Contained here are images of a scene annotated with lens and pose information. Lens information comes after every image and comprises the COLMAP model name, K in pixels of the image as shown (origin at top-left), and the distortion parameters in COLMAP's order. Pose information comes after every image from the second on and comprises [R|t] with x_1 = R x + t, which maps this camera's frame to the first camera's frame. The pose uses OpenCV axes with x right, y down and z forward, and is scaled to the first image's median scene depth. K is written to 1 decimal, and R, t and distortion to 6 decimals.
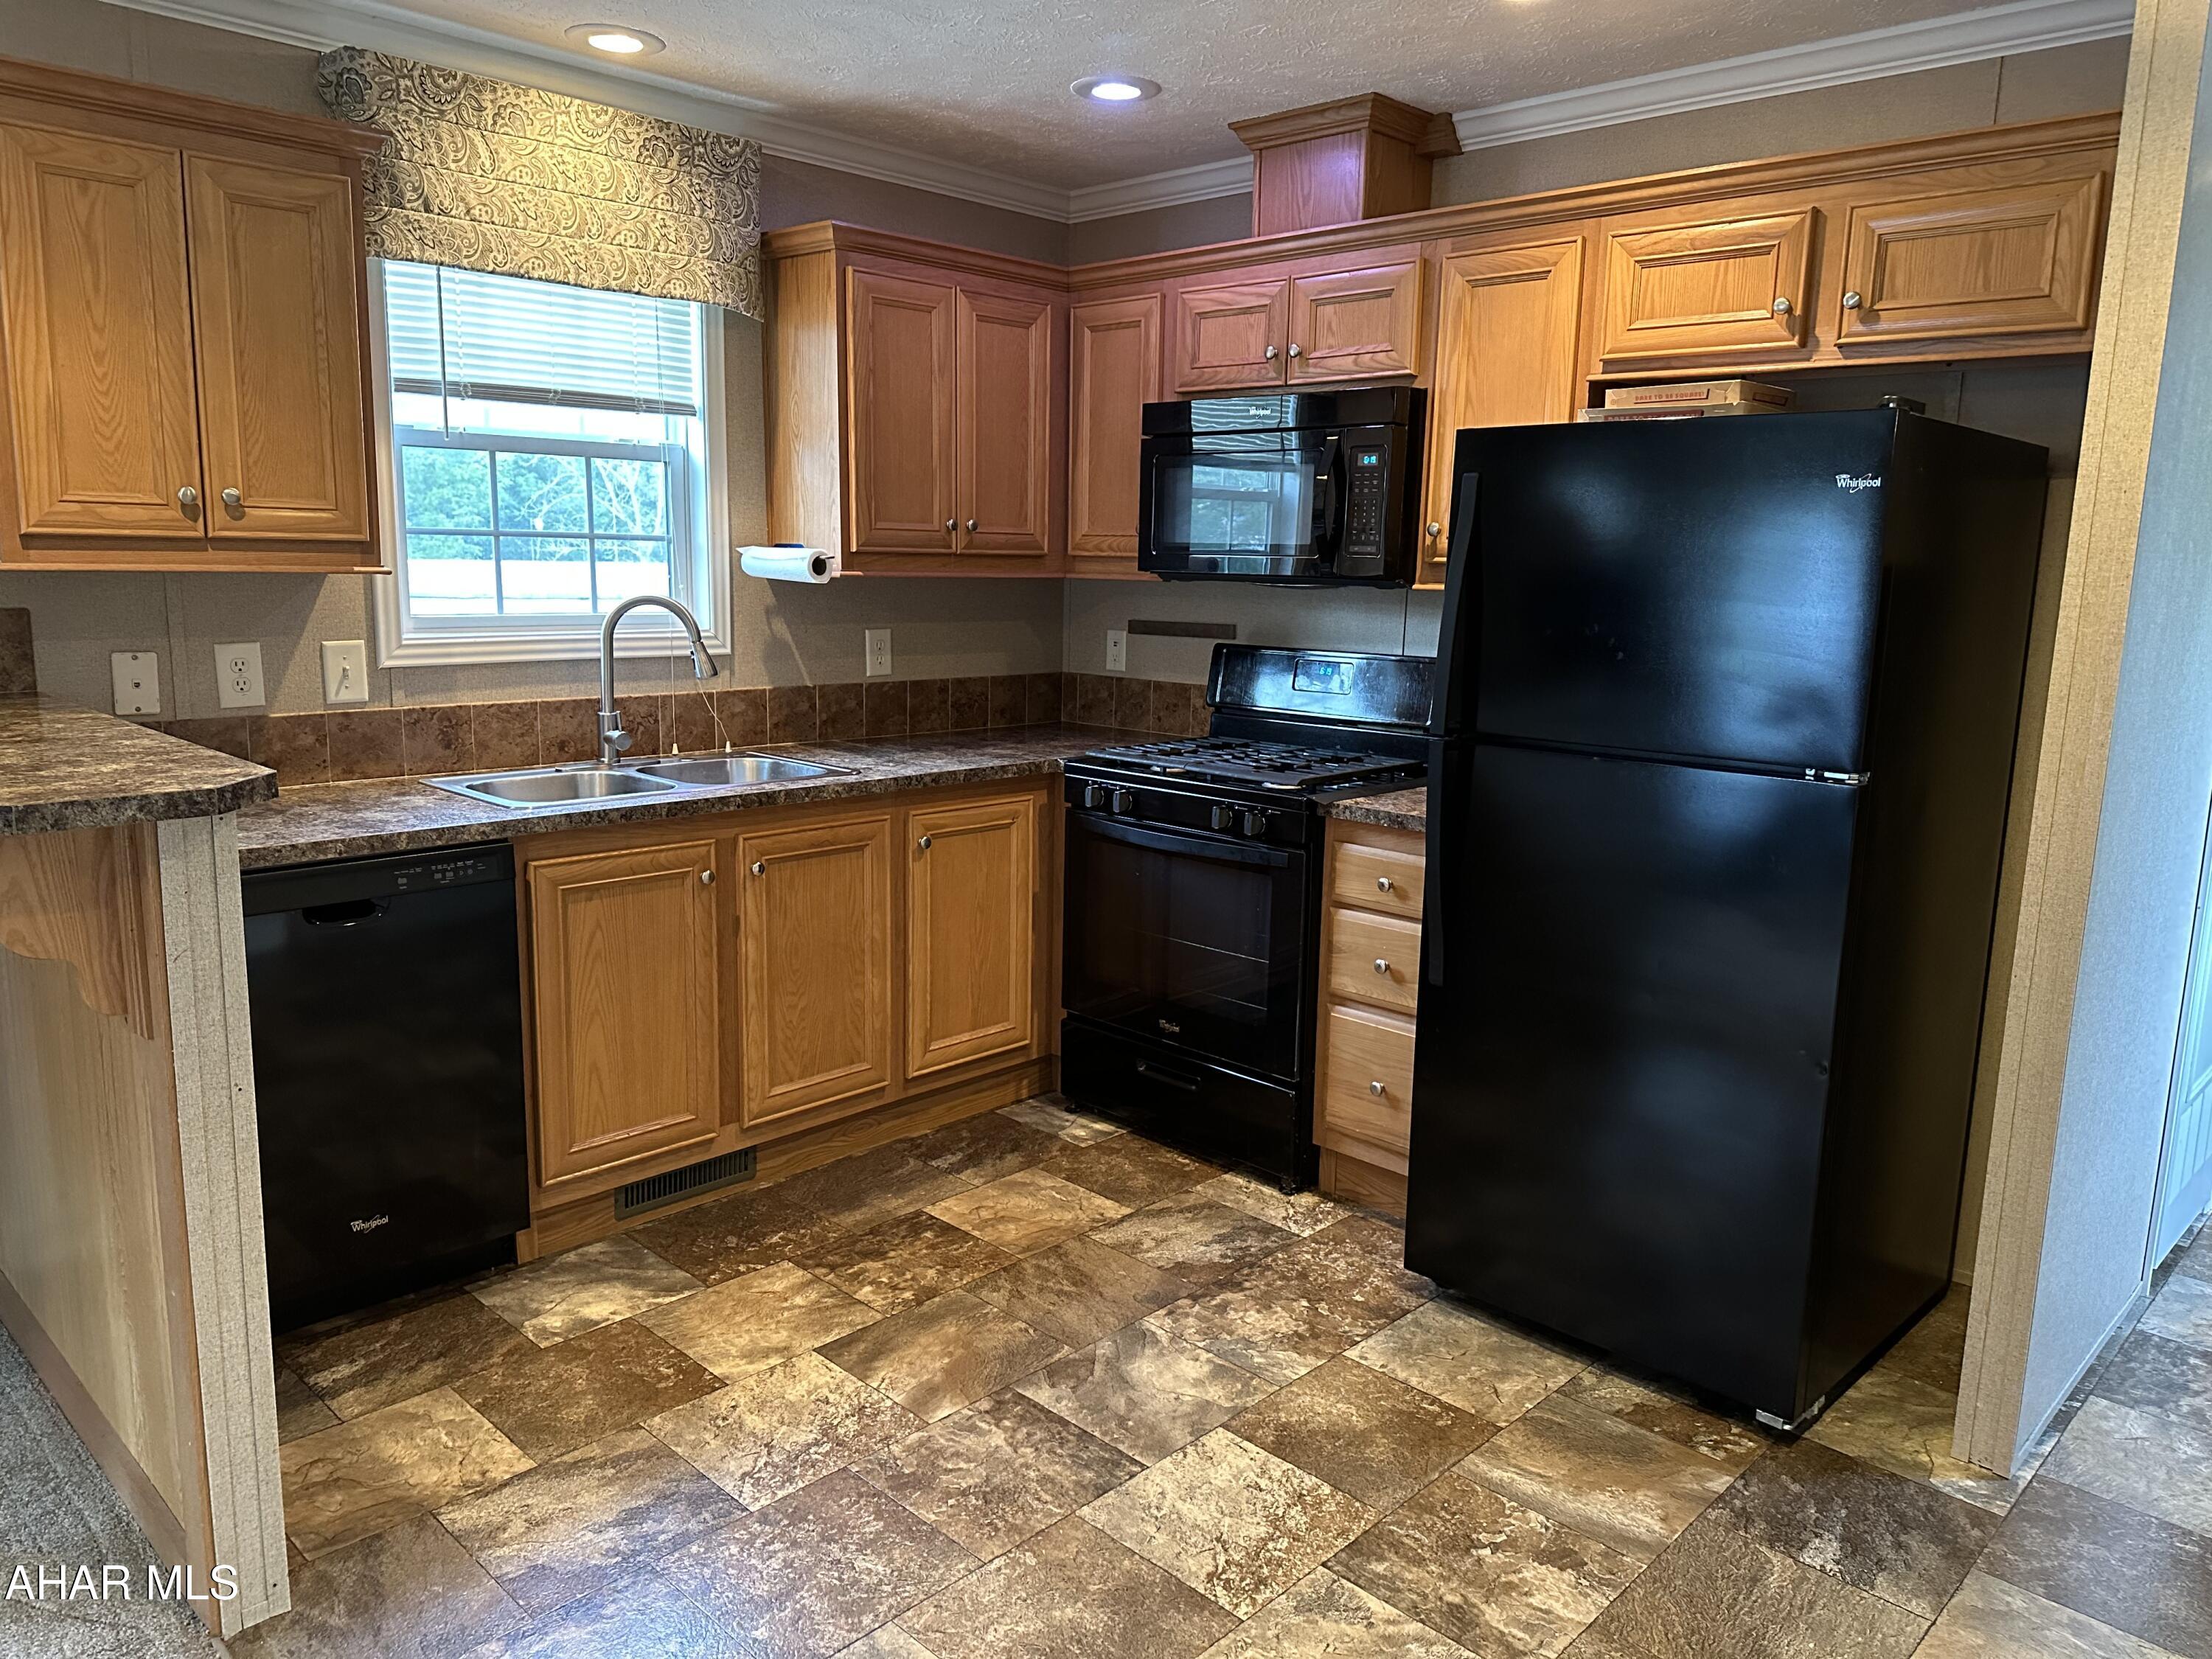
lens RADIAL K [[1561.6, 0, 1106.0], [0, 1561.6, 829.5], [0, 0, 1]] dist [0.001451, -0.002975]
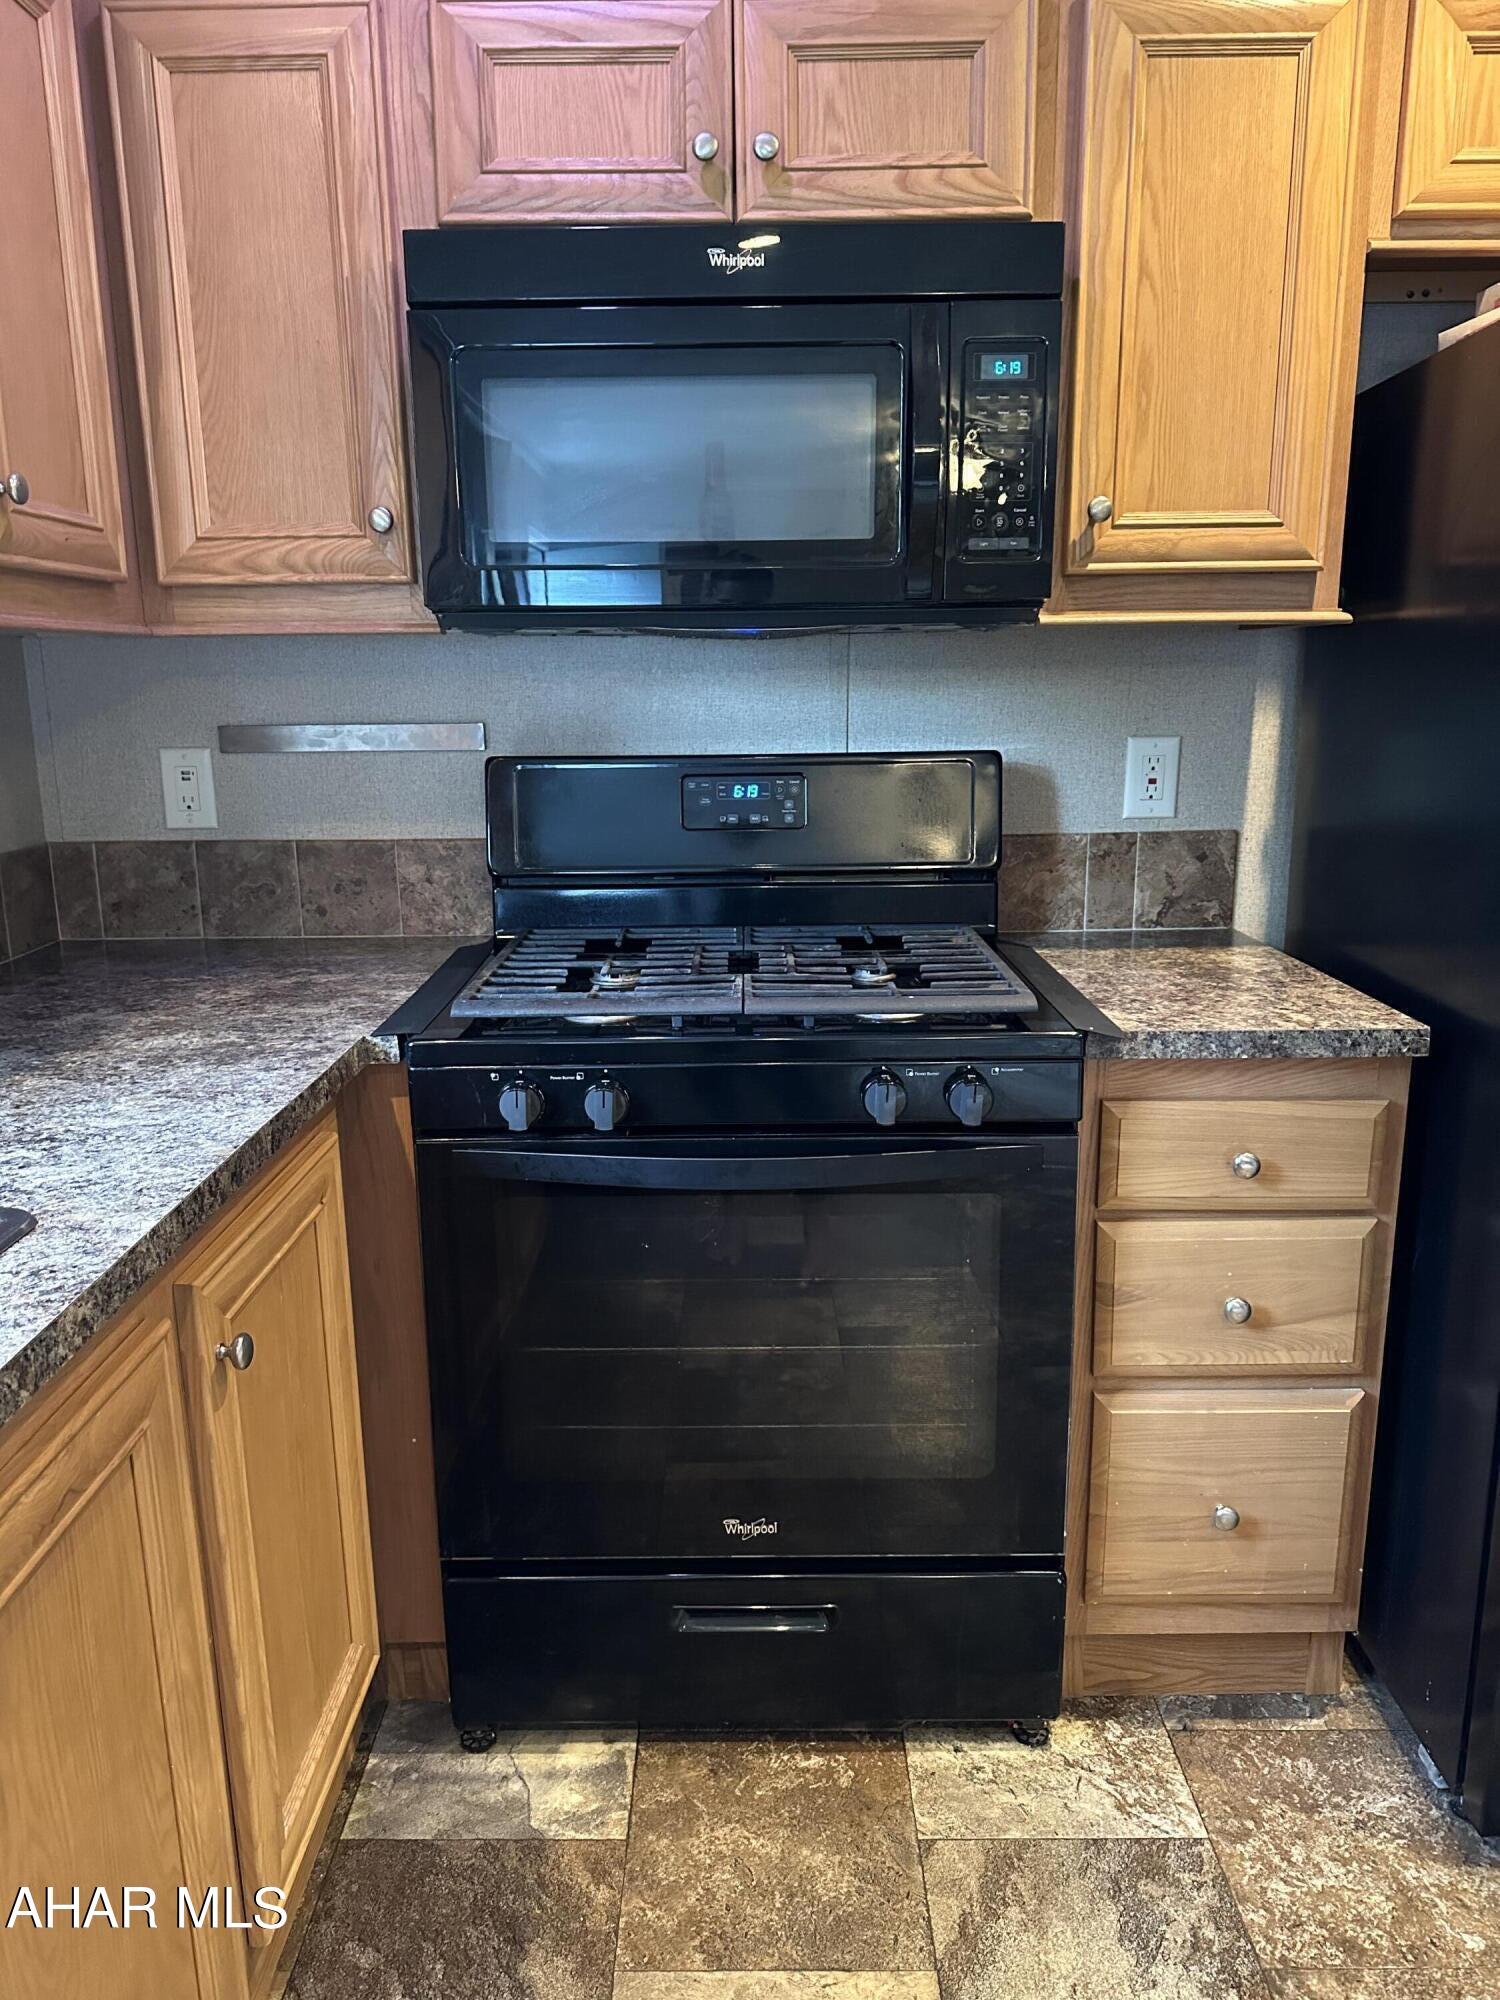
lens RADIAL K [[1406.1, 0, 750.0], [0, 1406.1, 1000.0], [0, 0, 1]] dist [-0.017092, -0.004228]
pose [[0.715286, -0.179922, 0.675274, -0.249747], [0.146241, 0.983432, 0.107122, -0.093441], [-0.683359, 0.022129, 0.729747, 0.733549]]
